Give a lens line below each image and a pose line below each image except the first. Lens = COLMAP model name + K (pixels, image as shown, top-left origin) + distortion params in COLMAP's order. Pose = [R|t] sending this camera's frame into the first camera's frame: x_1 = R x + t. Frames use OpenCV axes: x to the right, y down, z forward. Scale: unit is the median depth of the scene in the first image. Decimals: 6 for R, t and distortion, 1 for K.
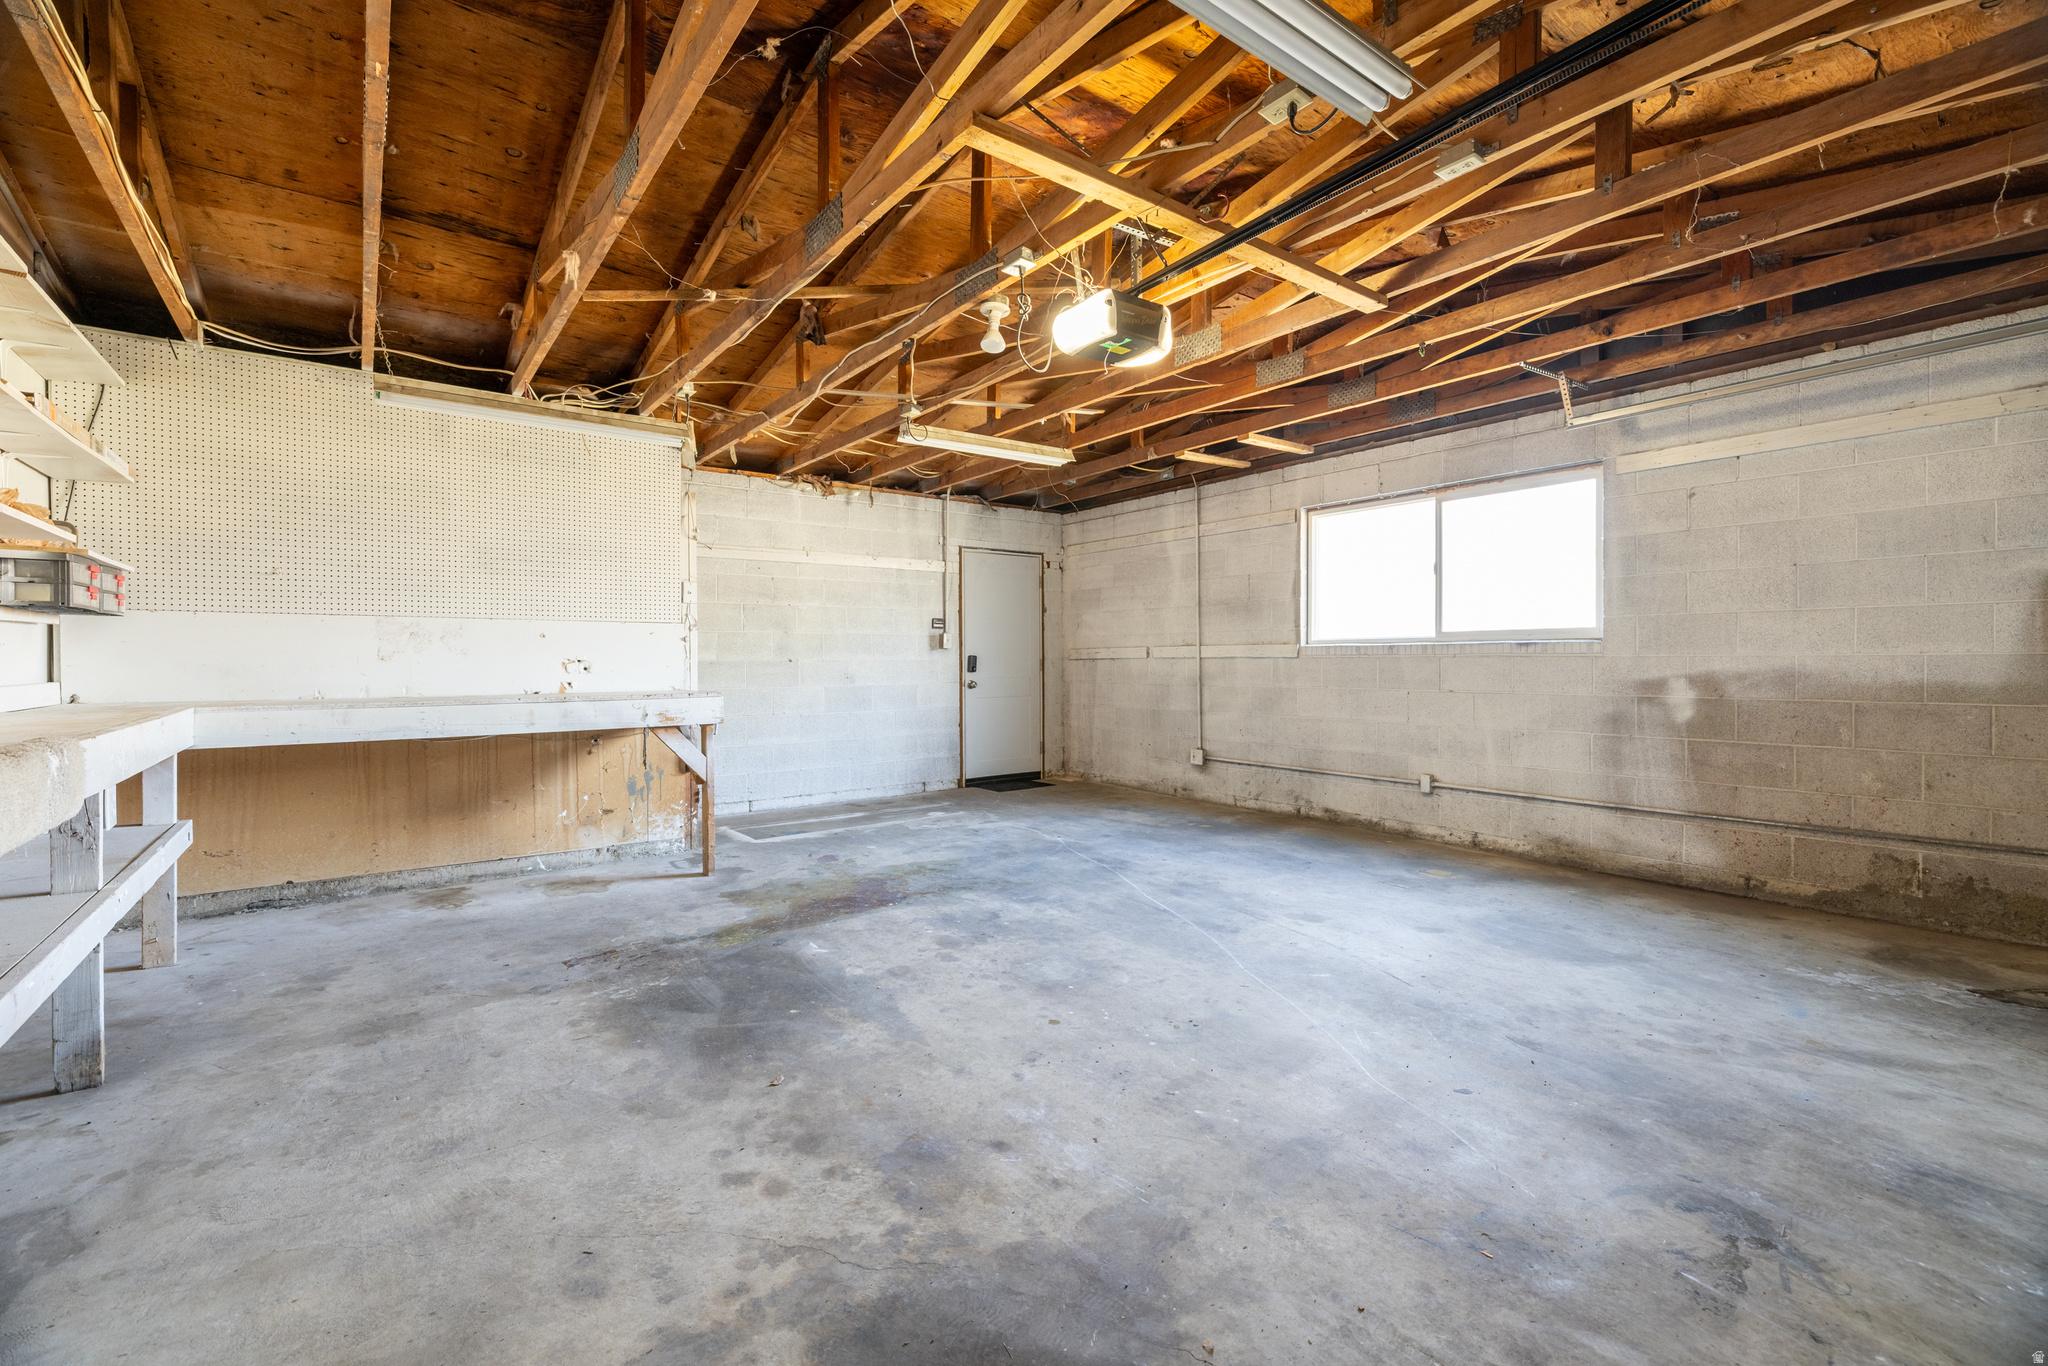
lens RADIAL K [[885.7, 0, 1028.5], [0, 885.7, 671.3], [0, 0, 1]] dist [0.000322, 0.000212]
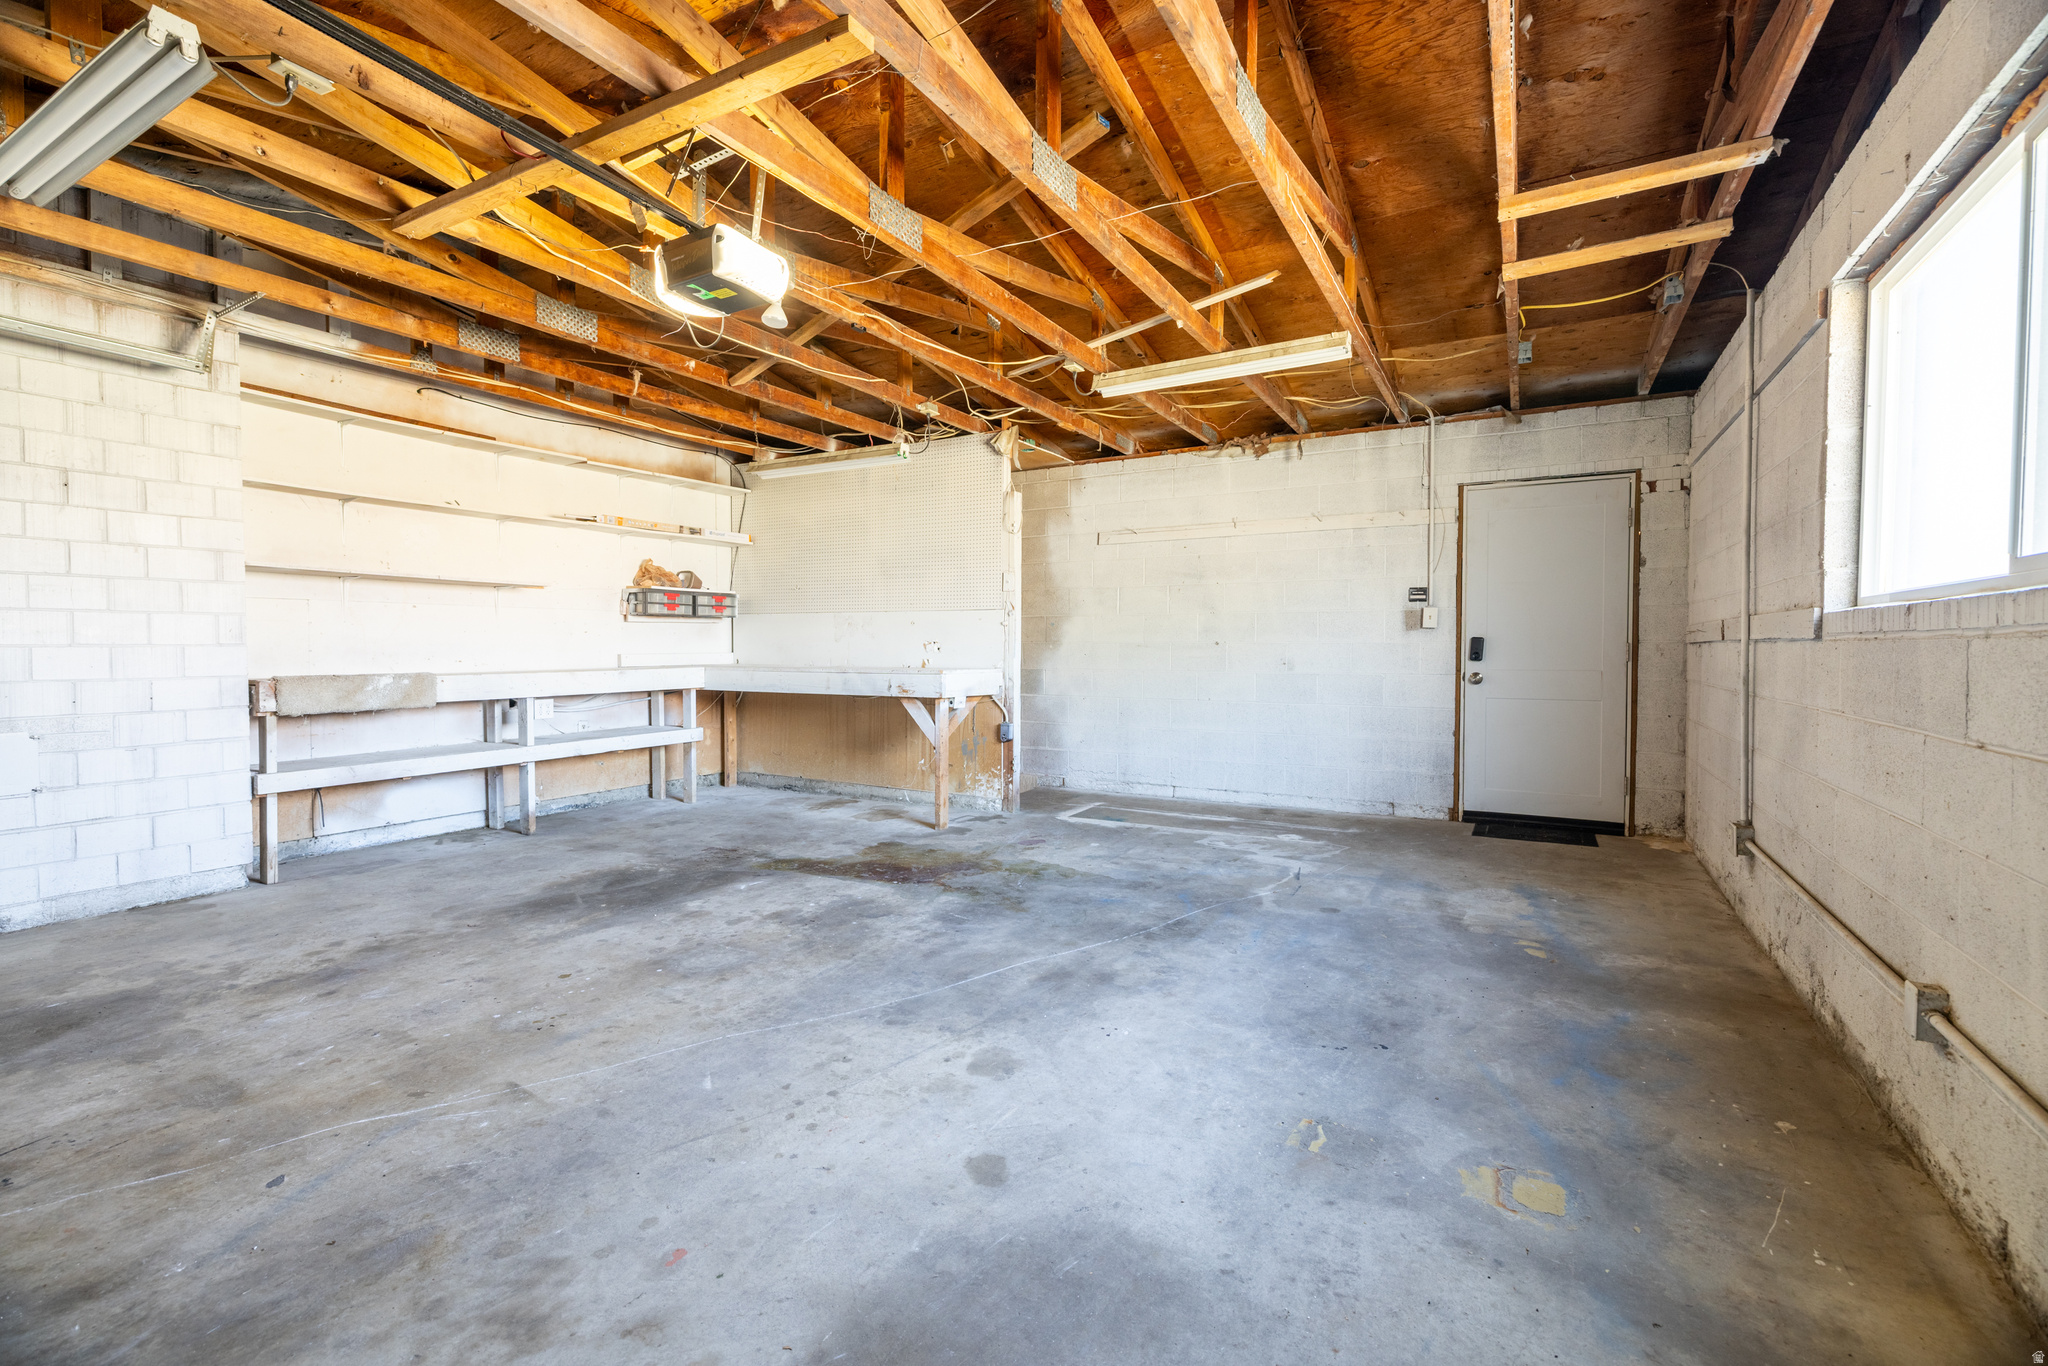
lens RADIAL K [[885.7, 0, 1024.1], [0, 885.7, 674.0], [0, 0, 1]] dist [0.000322, 0.000212]
pose [[0.392544, 0.035945, -0.919031, 0.967474], [-0.015057, 0.999353, 0.032656, -0.013822], [0.919610, 0.001019, 0.392831, 0.855976]]
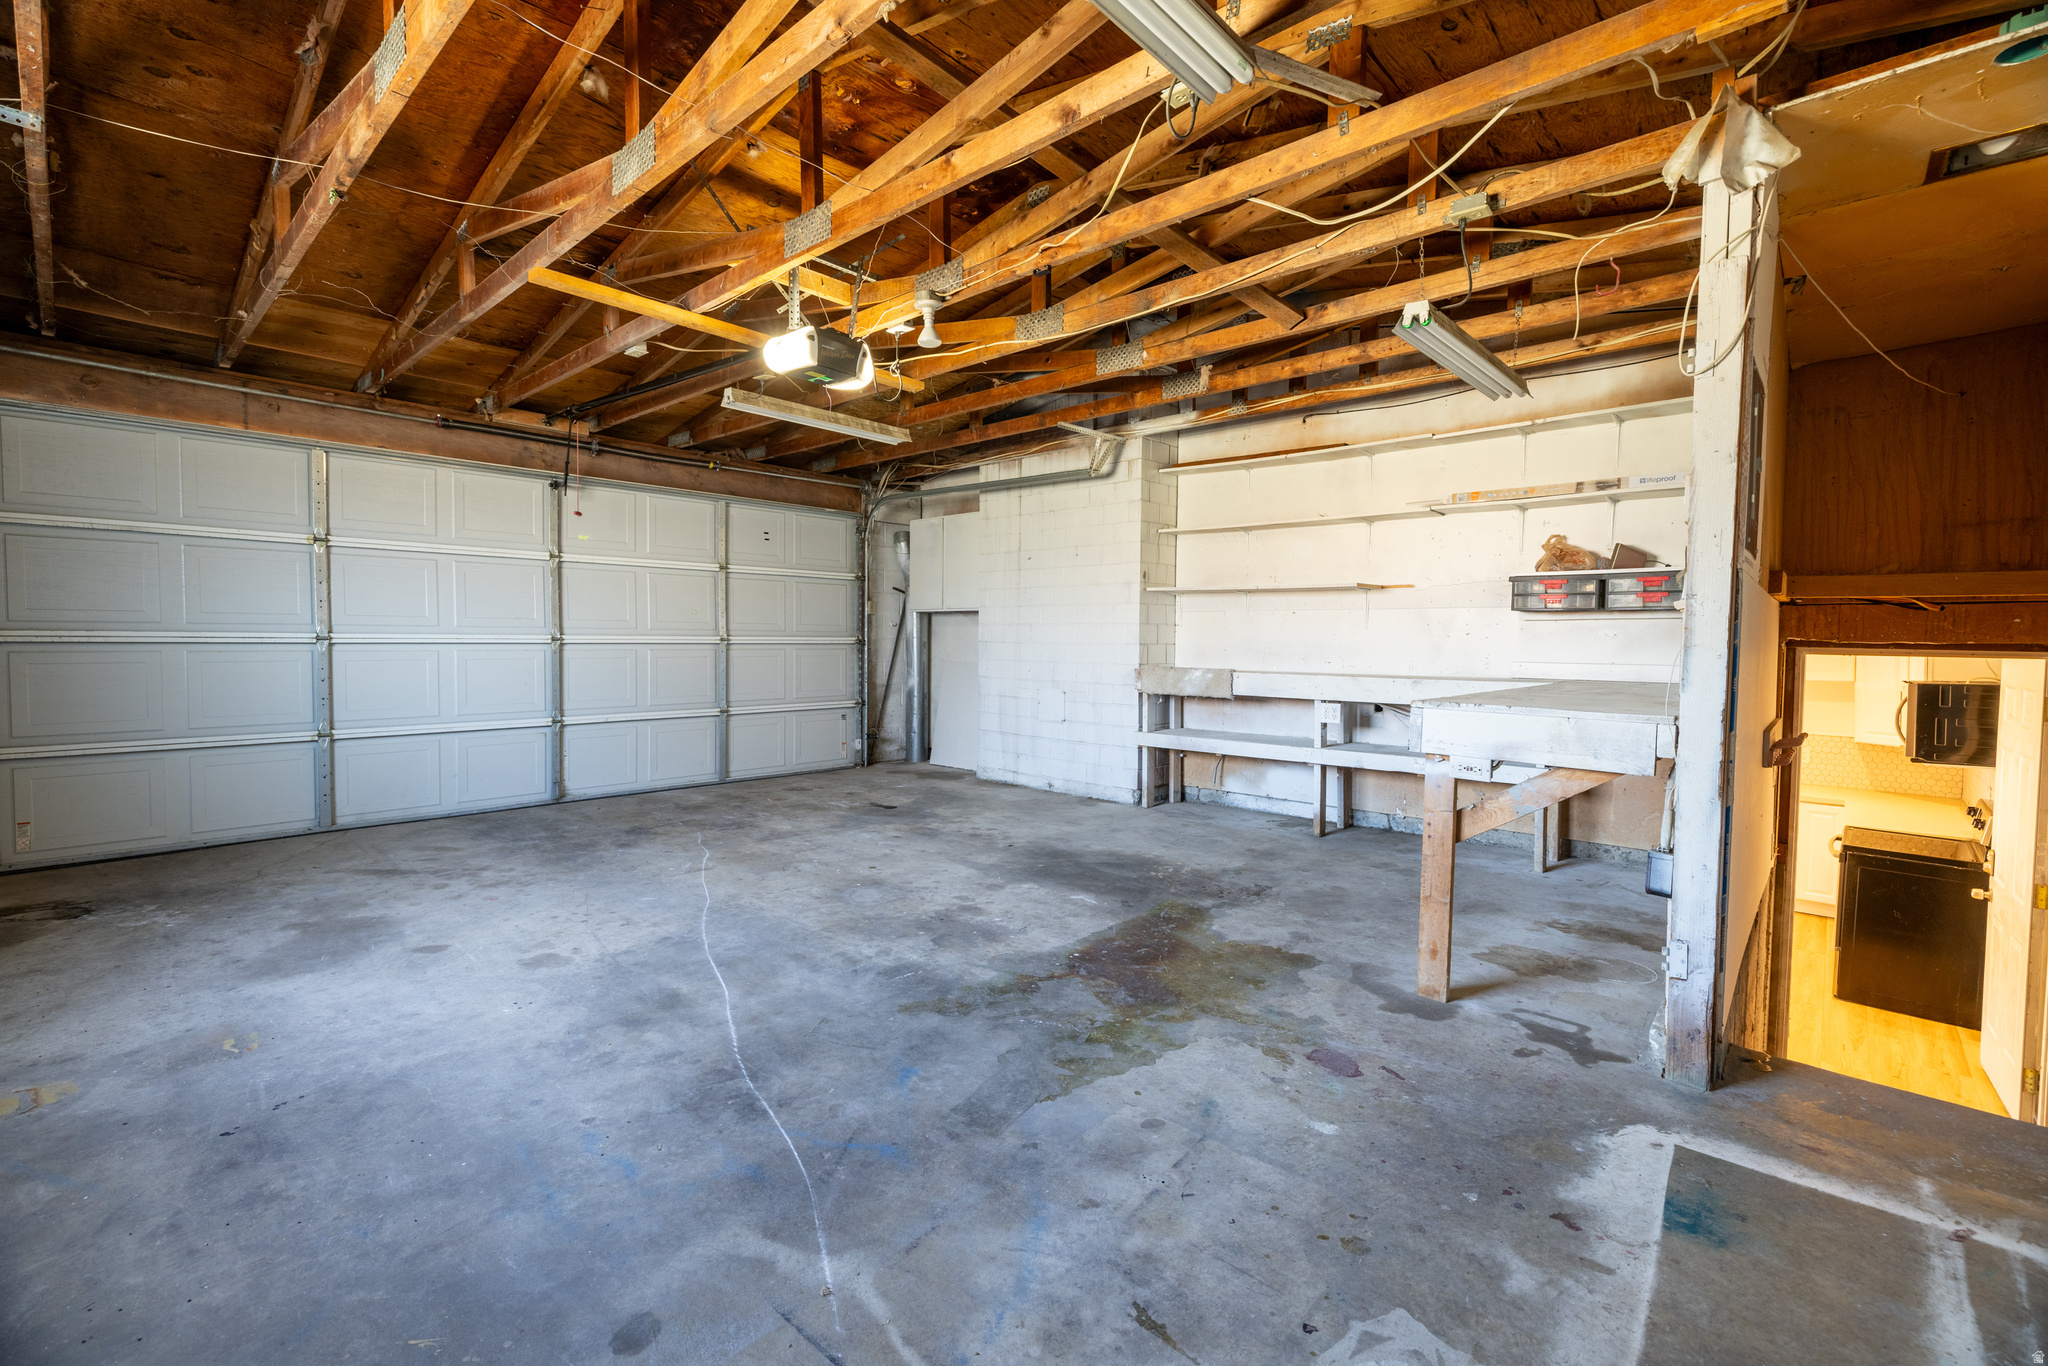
lens RADIAL K [[885.7, 0, 1022.5], [0, 885.7, 670.0], [0, 0, 1]] dist [0.000322, 0.000212]
pose [[-0.983865, -0.001098, -0.178911, 0.038348], [-0.010228, 0.998691, 0.050113, -0.032824], [0.178622, 0.051134, -0.982588, 2.037569]]
